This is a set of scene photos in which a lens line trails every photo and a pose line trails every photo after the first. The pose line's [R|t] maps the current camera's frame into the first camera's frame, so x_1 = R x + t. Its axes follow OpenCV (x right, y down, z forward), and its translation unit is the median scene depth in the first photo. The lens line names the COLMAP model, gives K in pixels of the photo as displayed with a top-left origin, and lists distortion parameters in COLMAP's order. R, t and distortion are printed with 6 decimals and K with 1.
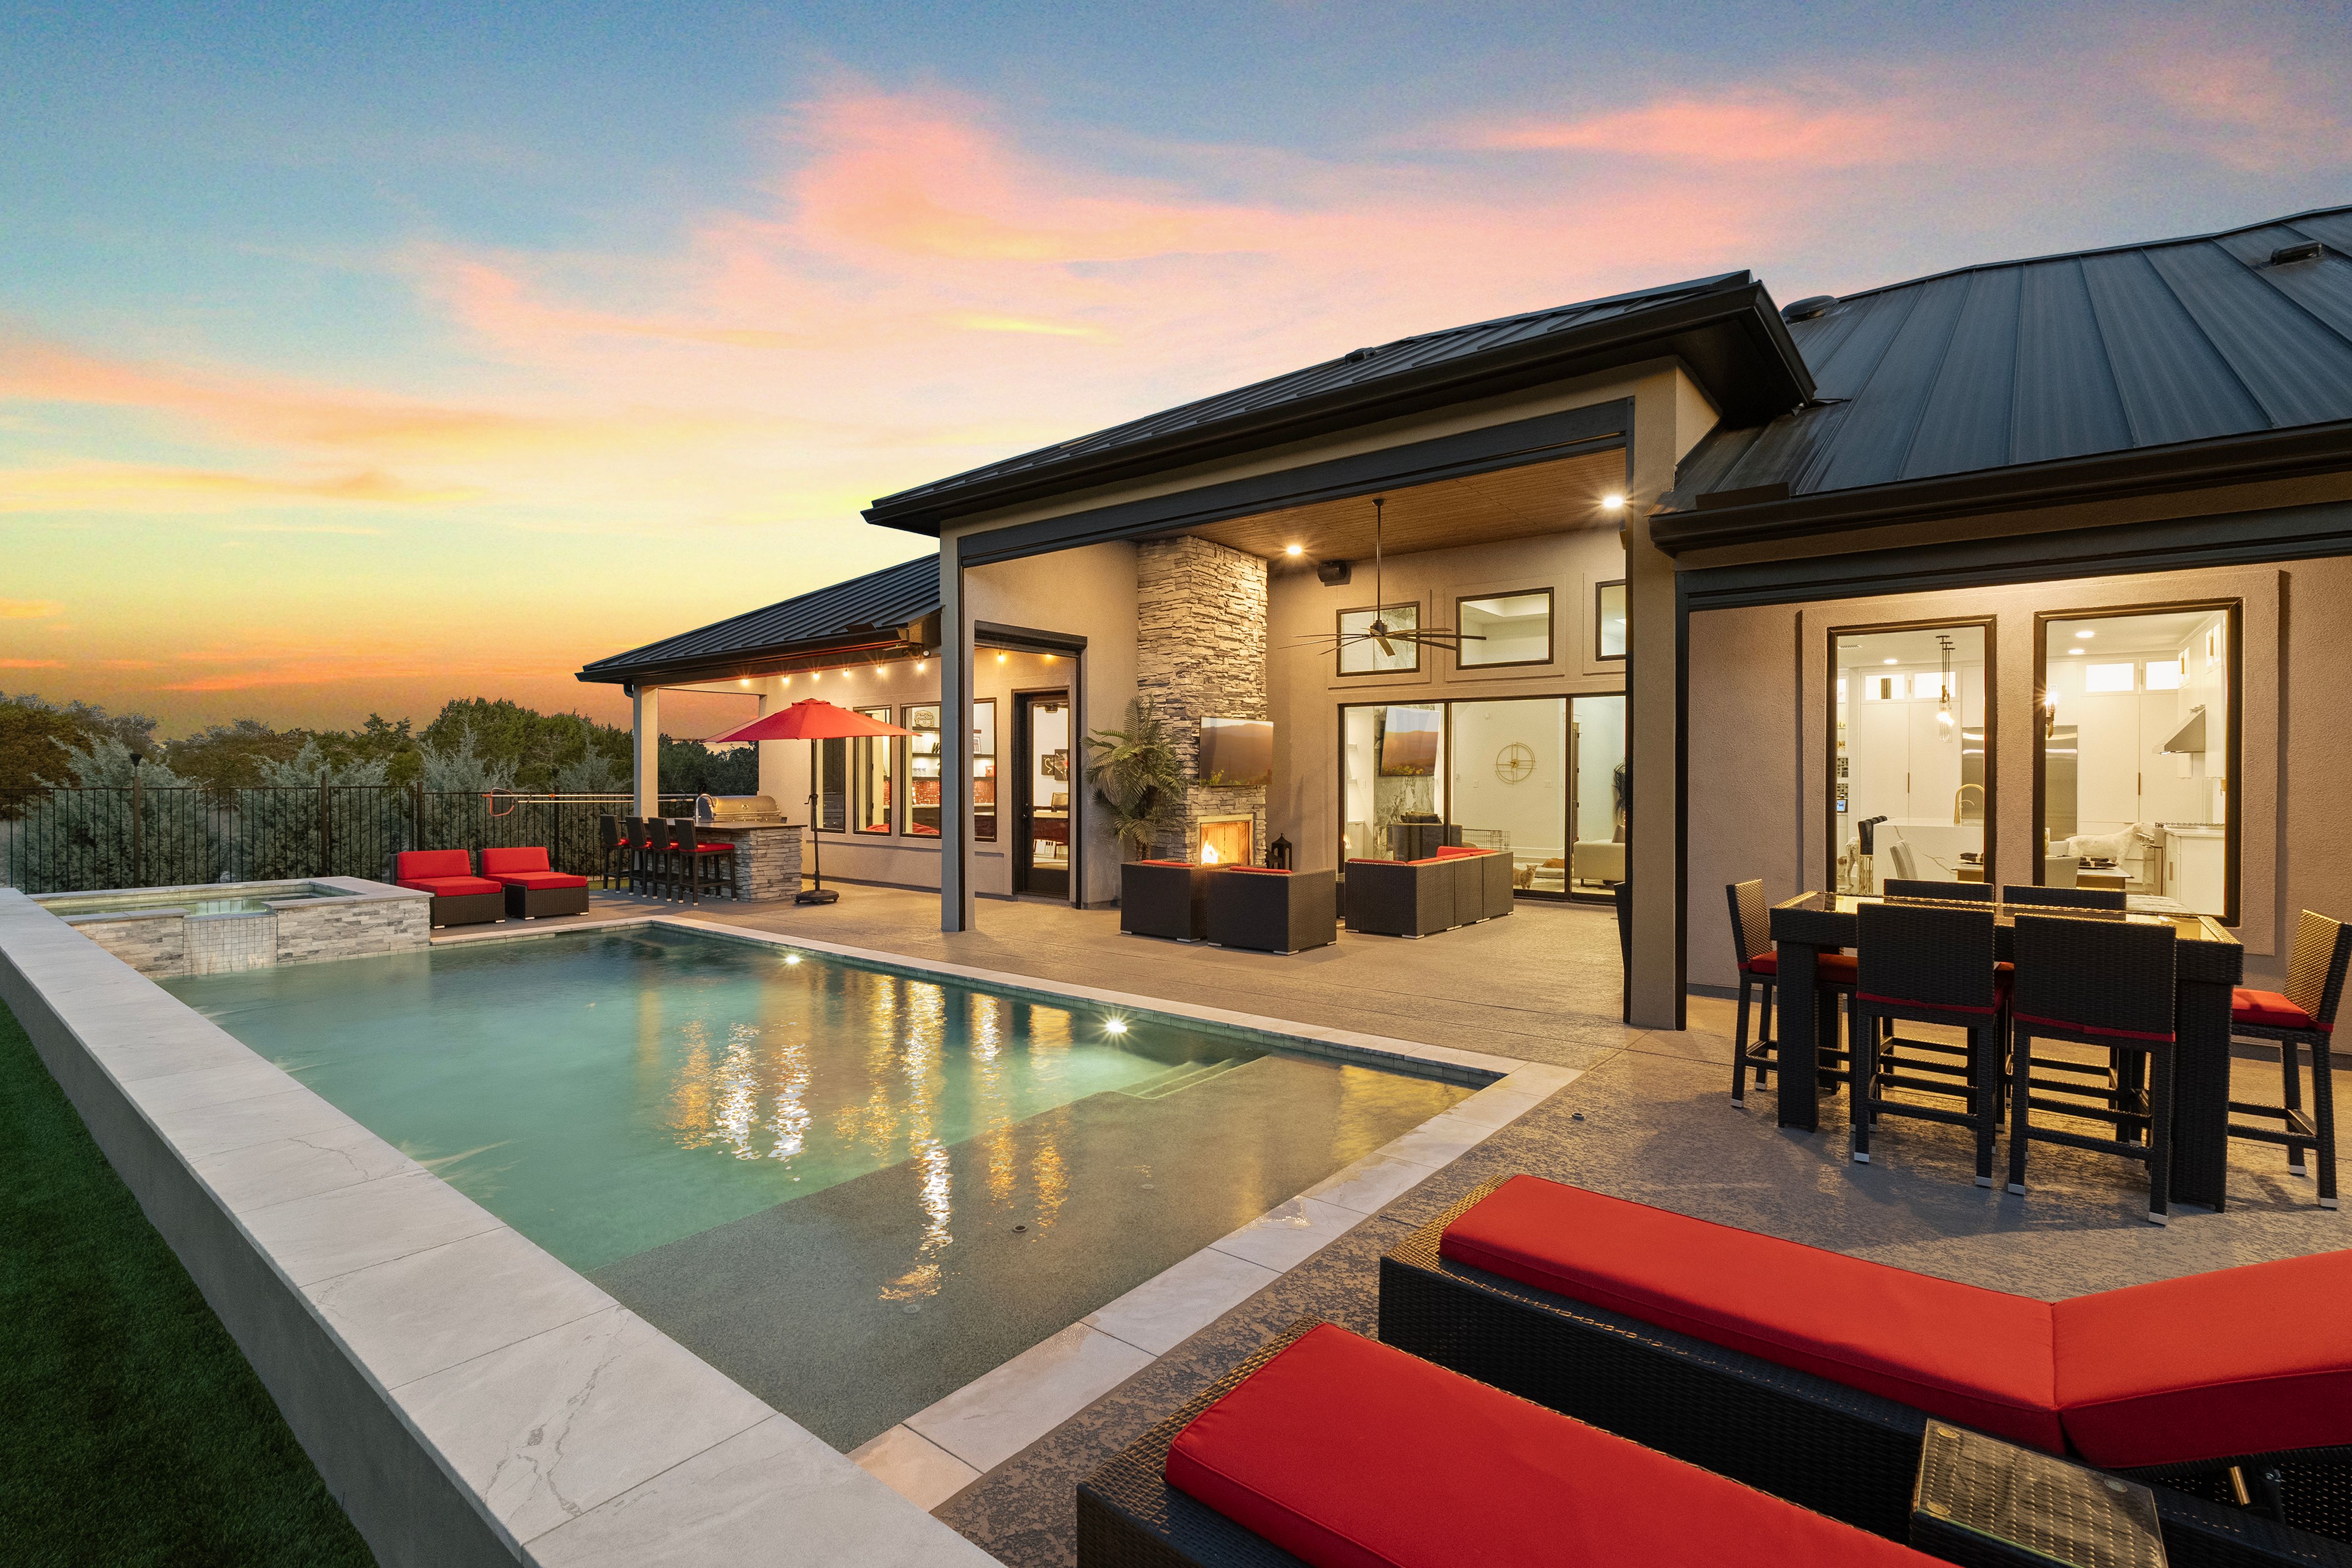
lens RADIAL K [[1057.1, 0, 1175.8], [0, 1057.1, 794.0], [0, 0, 1]] dist [0.002717, 0.000485]
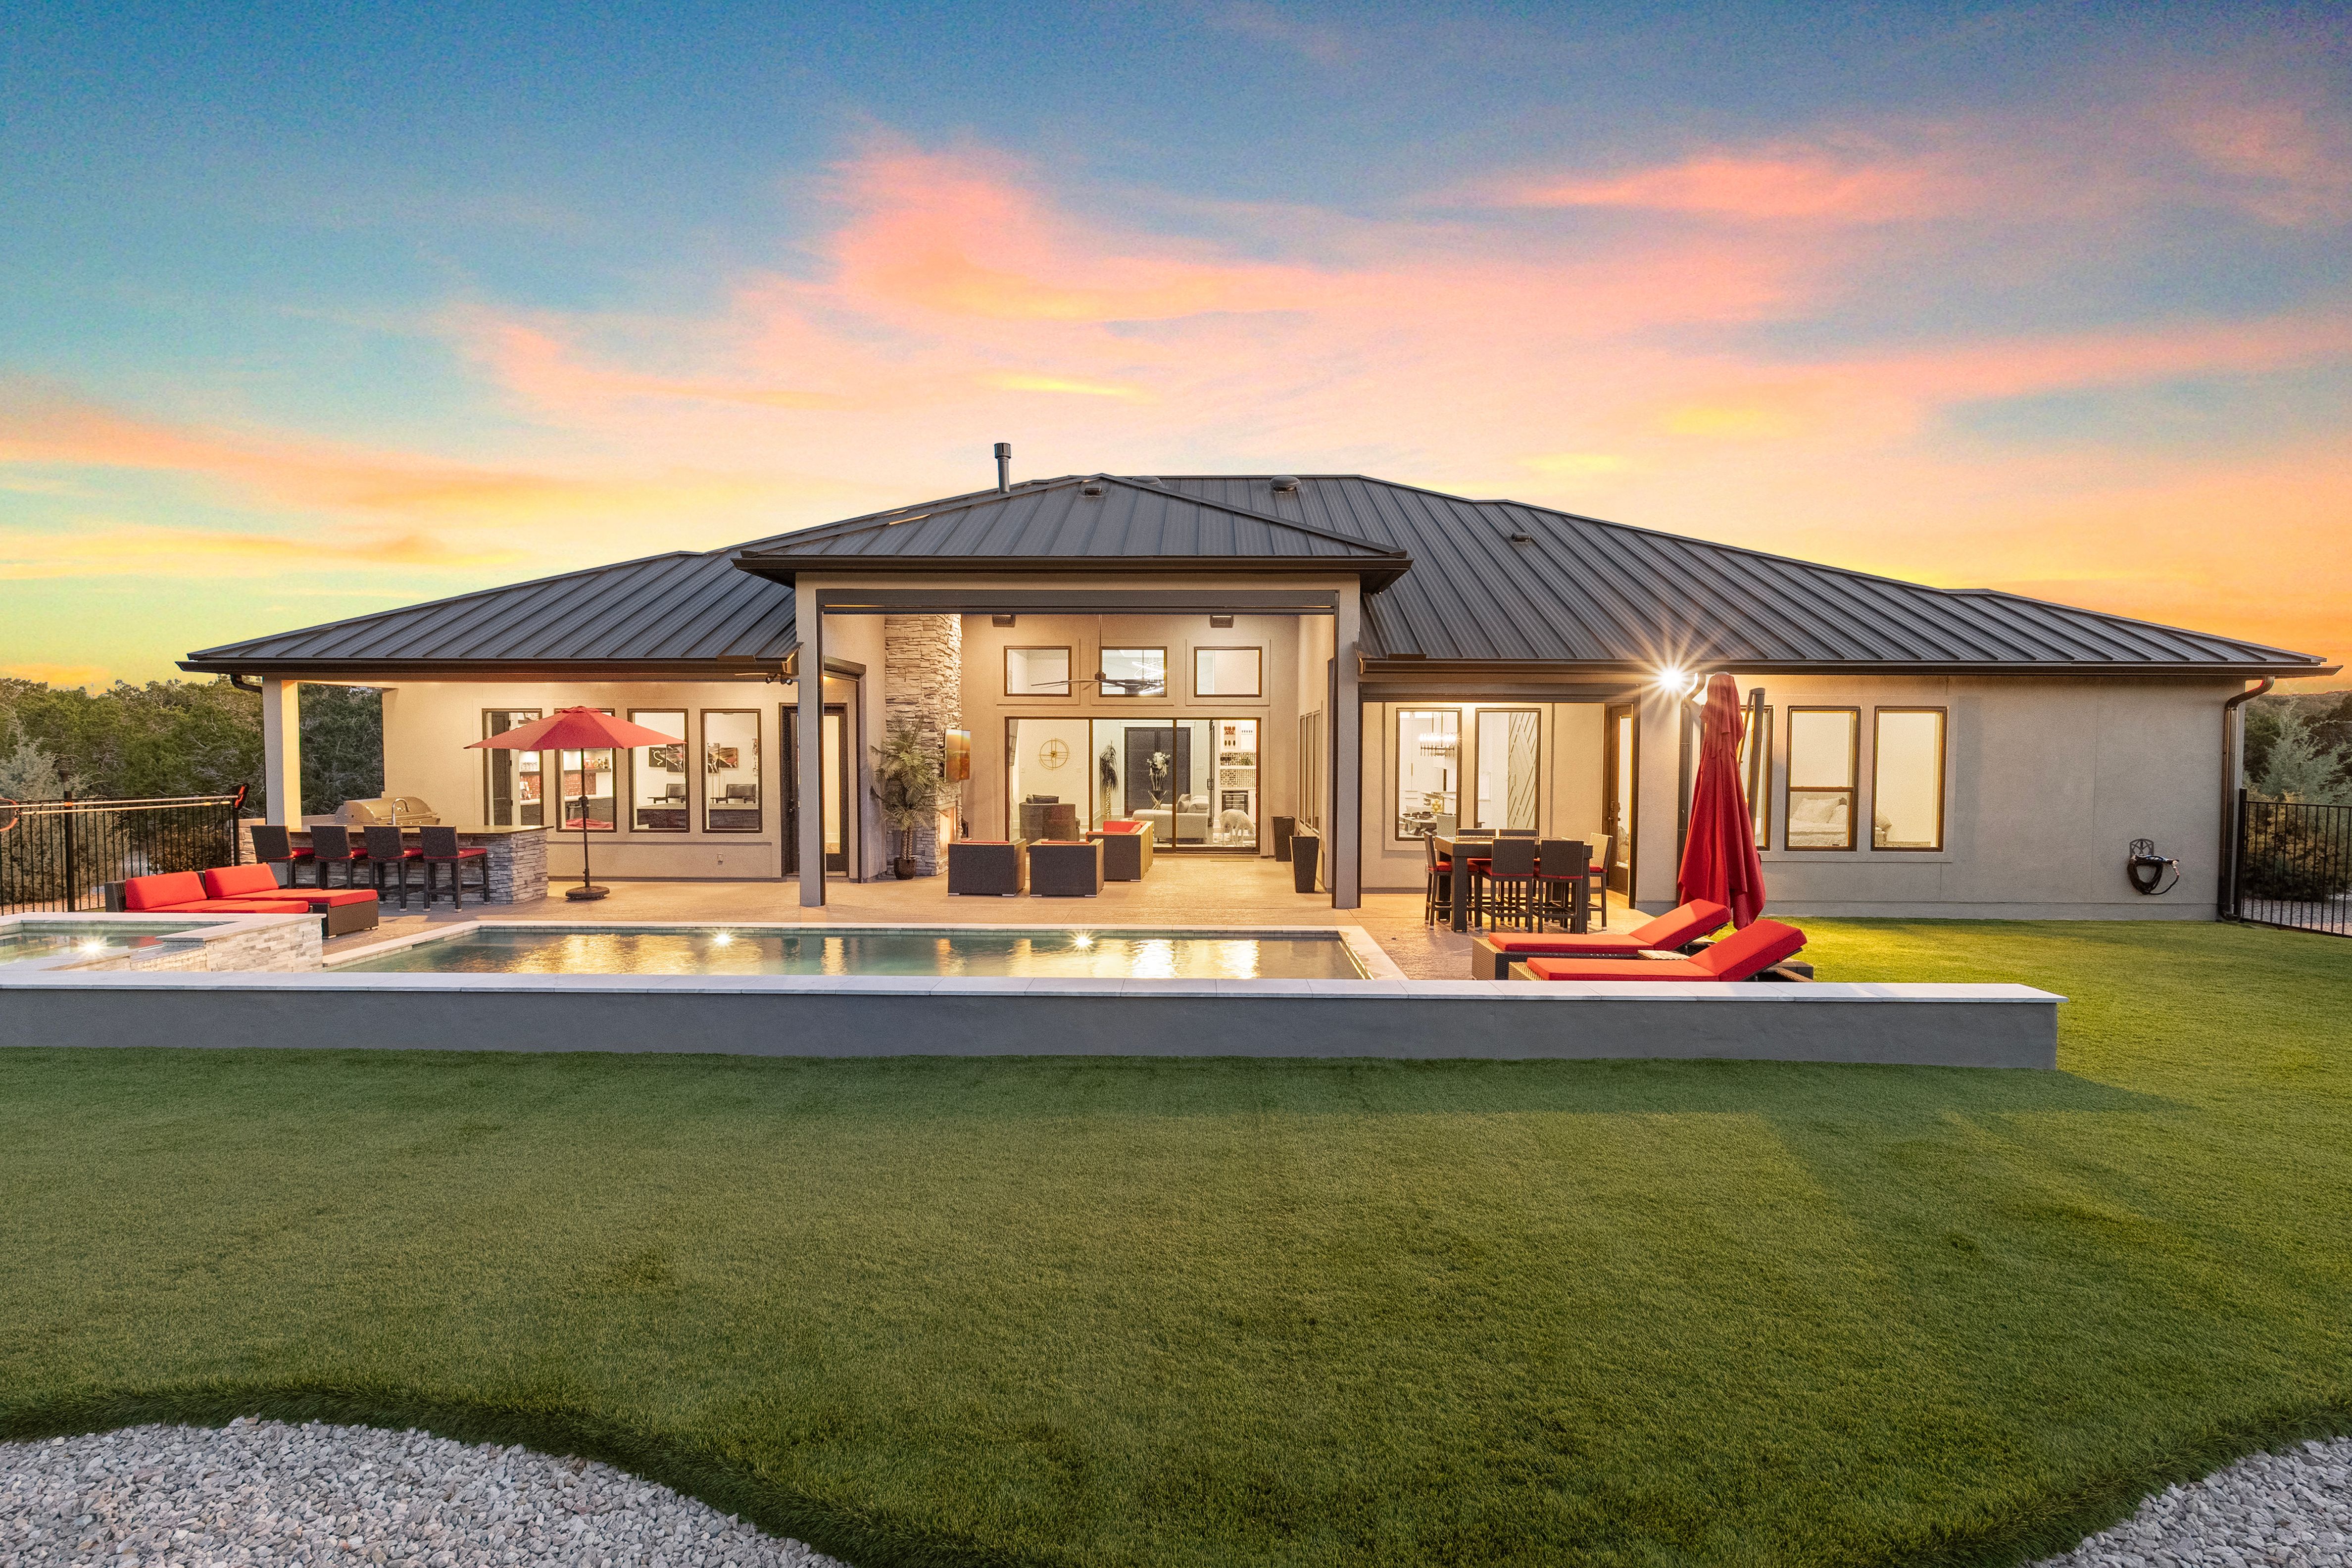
lens RADIAL K [[1057.1, 0, 1174.4], [0, 1057.1, 764.8], [0, 0, 1]] dist [0.002717, 0.000485]
pose [[0.802237, -0.011099, 0.596903, -0.512429], [0.009133, 0.999938, 0.006319, -0.034246], [-0.596936, 0.000382, 0.802289, -0.206173]]
